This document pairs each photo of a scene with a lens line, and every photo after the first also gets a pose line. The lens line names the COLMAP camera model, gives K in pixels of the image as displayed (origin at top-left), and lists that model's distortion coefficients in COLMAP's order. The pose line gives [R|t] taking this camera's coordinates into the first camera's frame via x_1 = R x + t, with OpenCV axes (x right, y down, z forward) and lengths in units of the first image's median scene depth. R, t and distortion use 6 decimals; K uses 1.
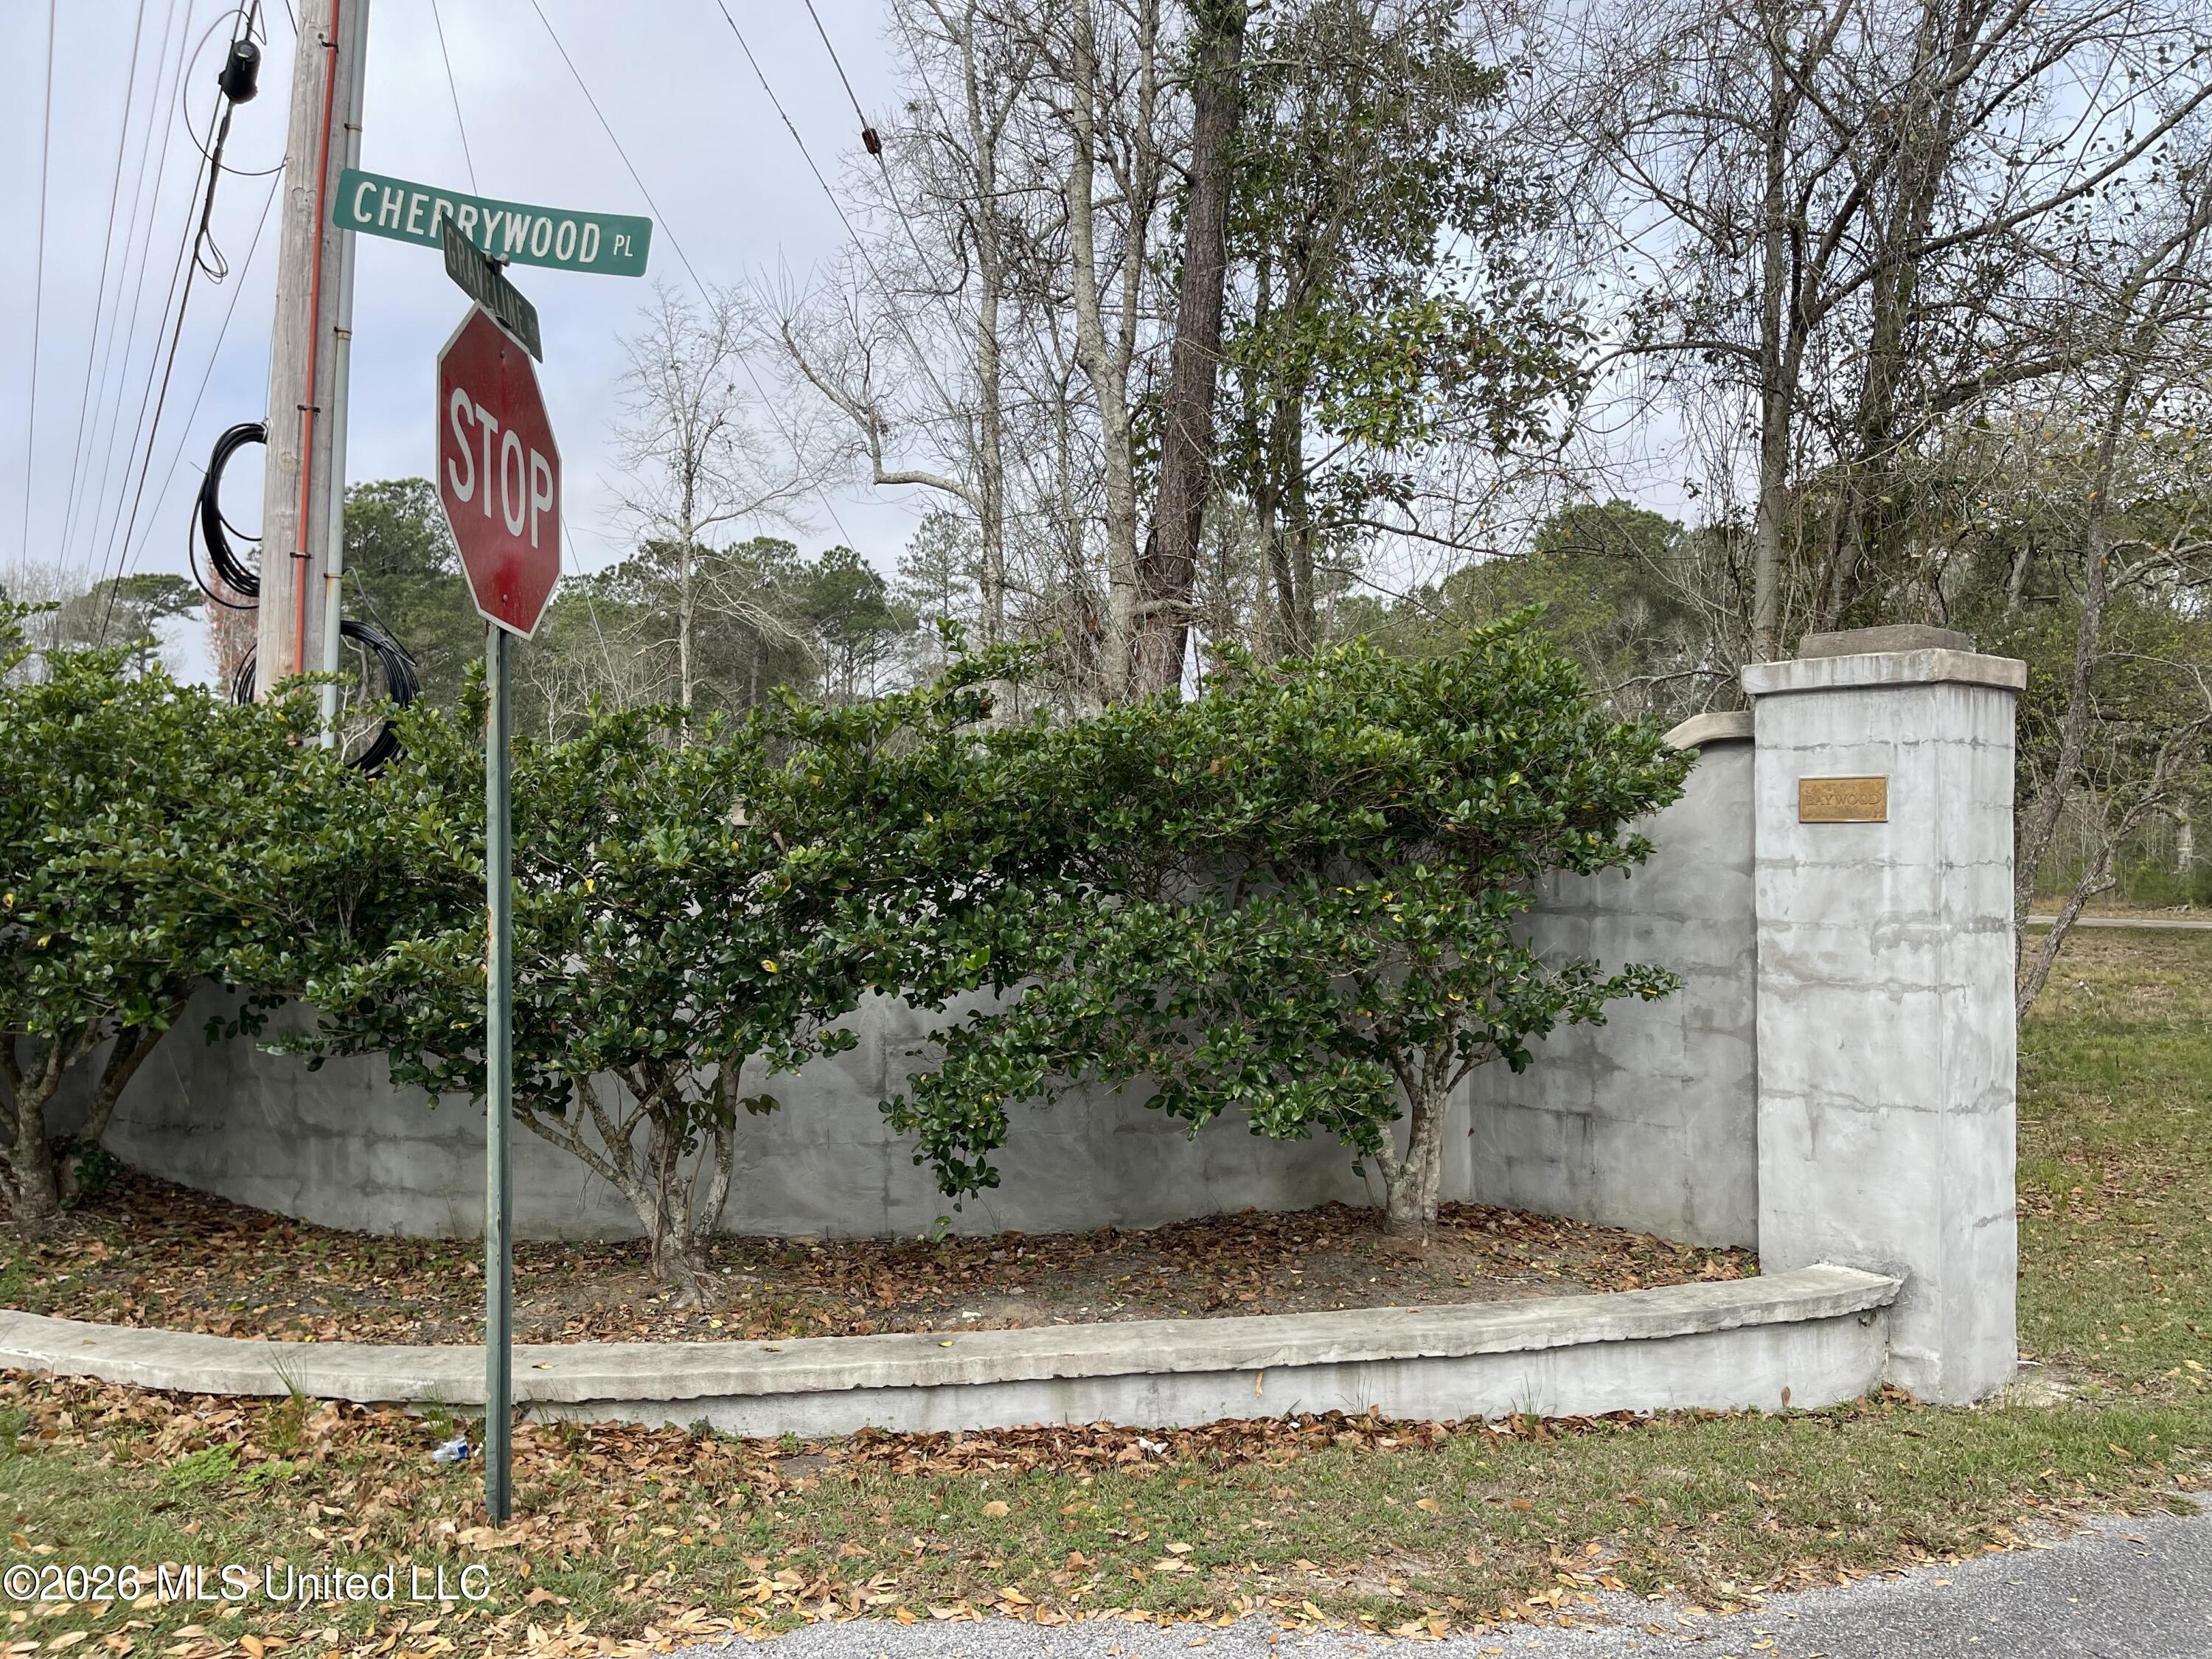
lens RADIAL K [[1608.2, 0, 1106.1], [0, 1608.2, 834.0], [0, 0, 1]] dist [0.034606, -0.000004]
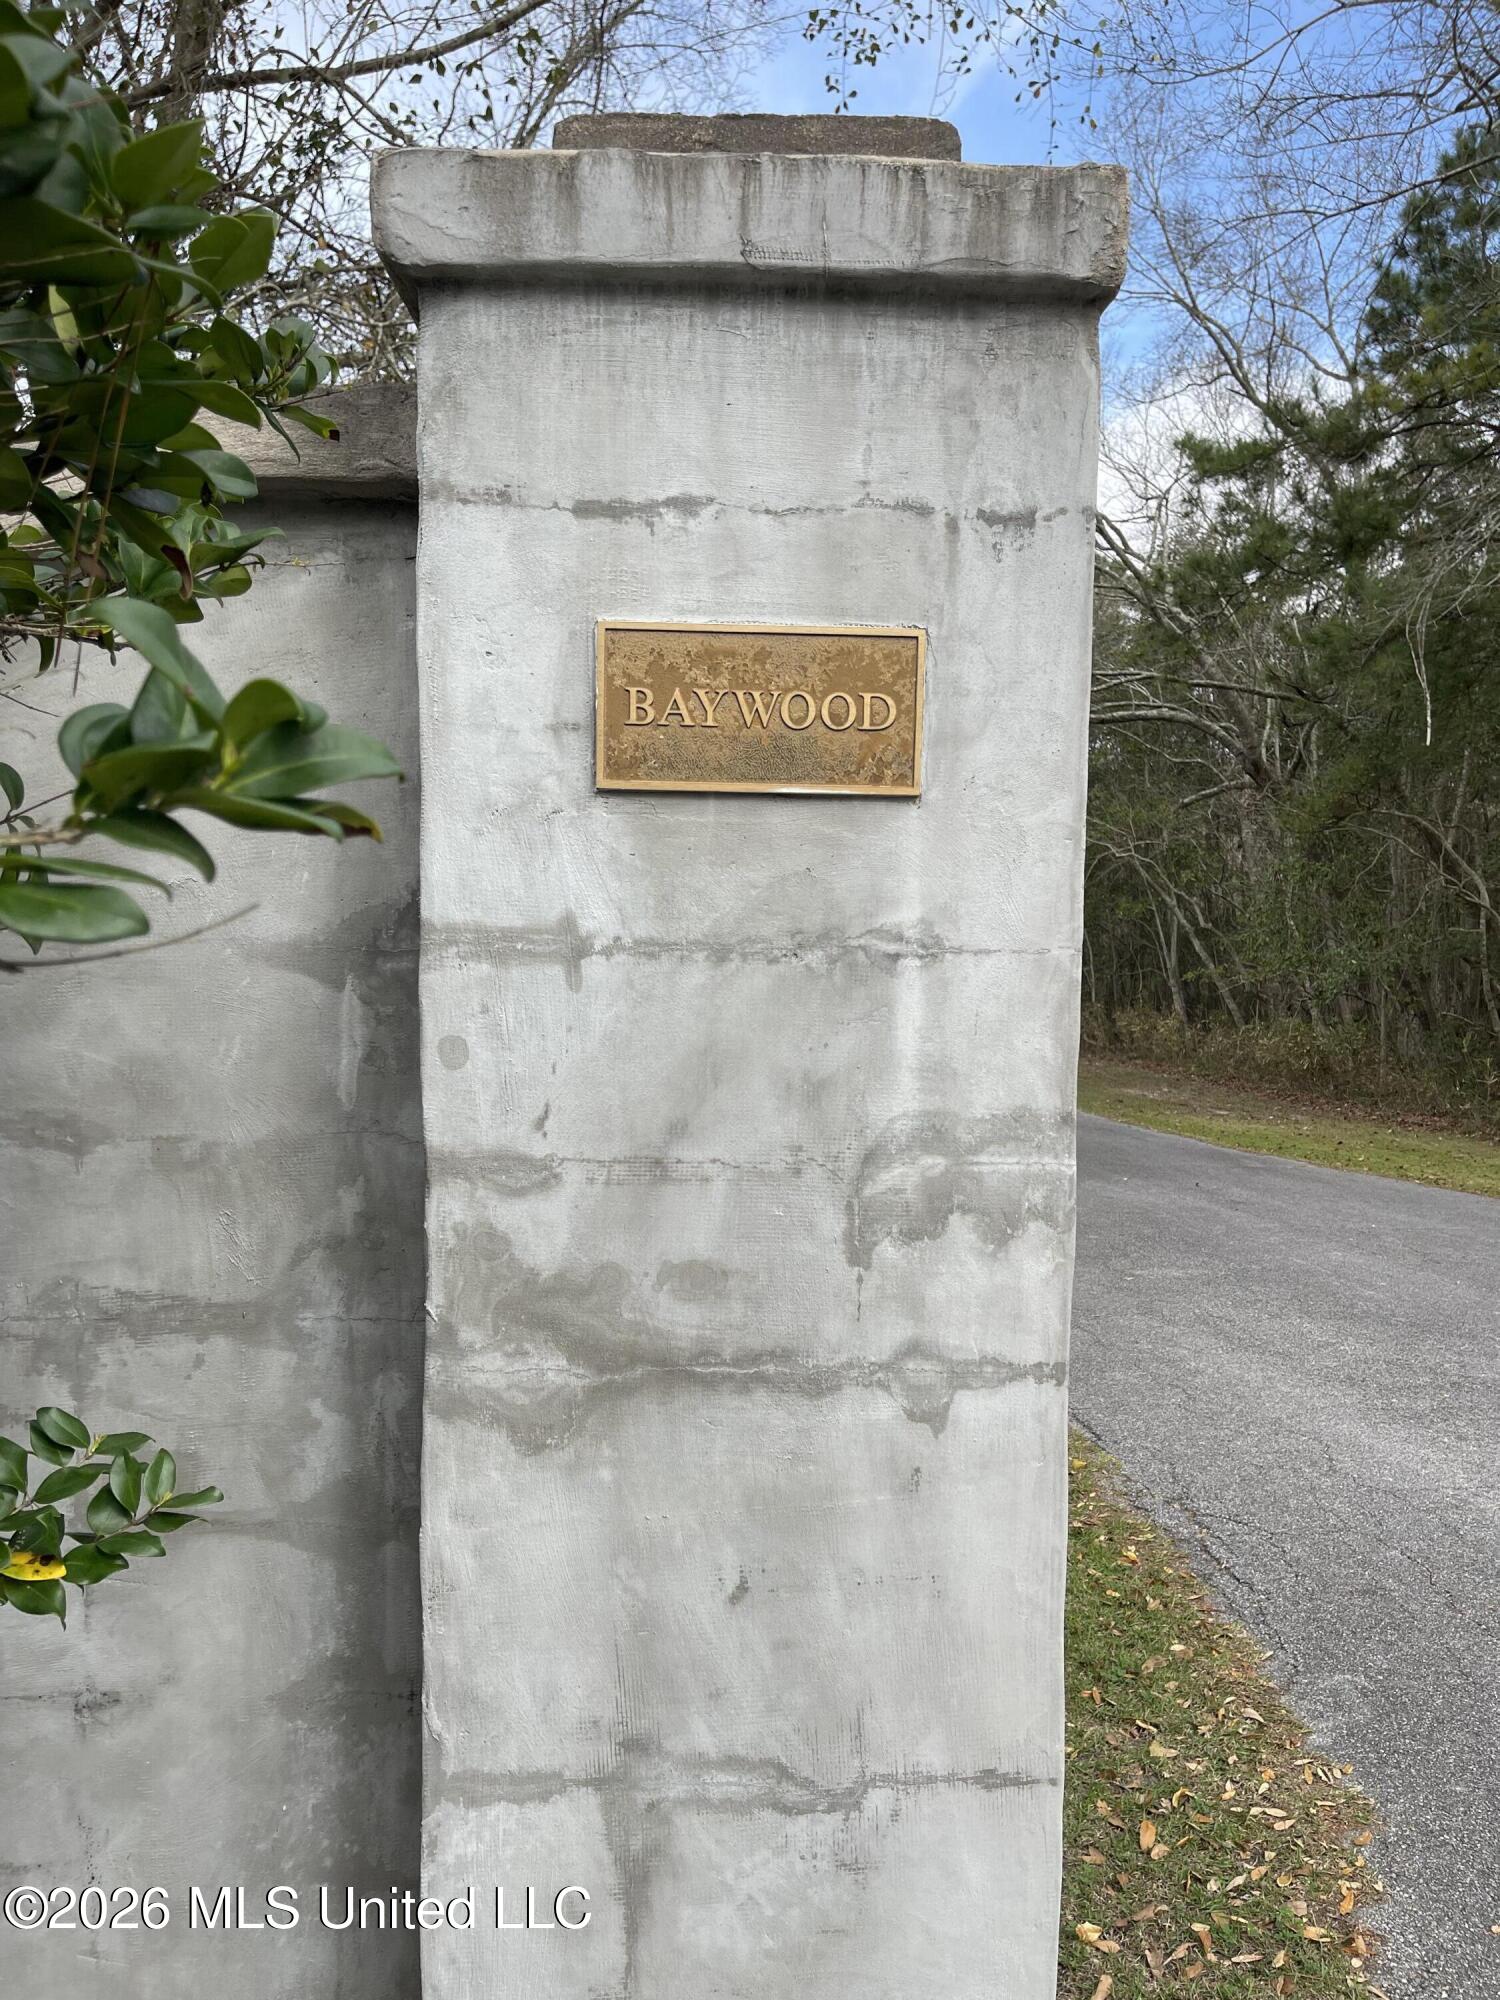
lens RADIAL K [[1454.1, 0, 750.0], [0, 1454.1, 1007.0], [0, 0, 1]] dist [0.034606, -0.000004]
pose [[0.617390, -0.032017, 0.786006, 0.255063], [-0.019876, 0.998218, 0.056273, 0.014622], [-0.786406, -0.050365, 0.615653, 0.836390]]
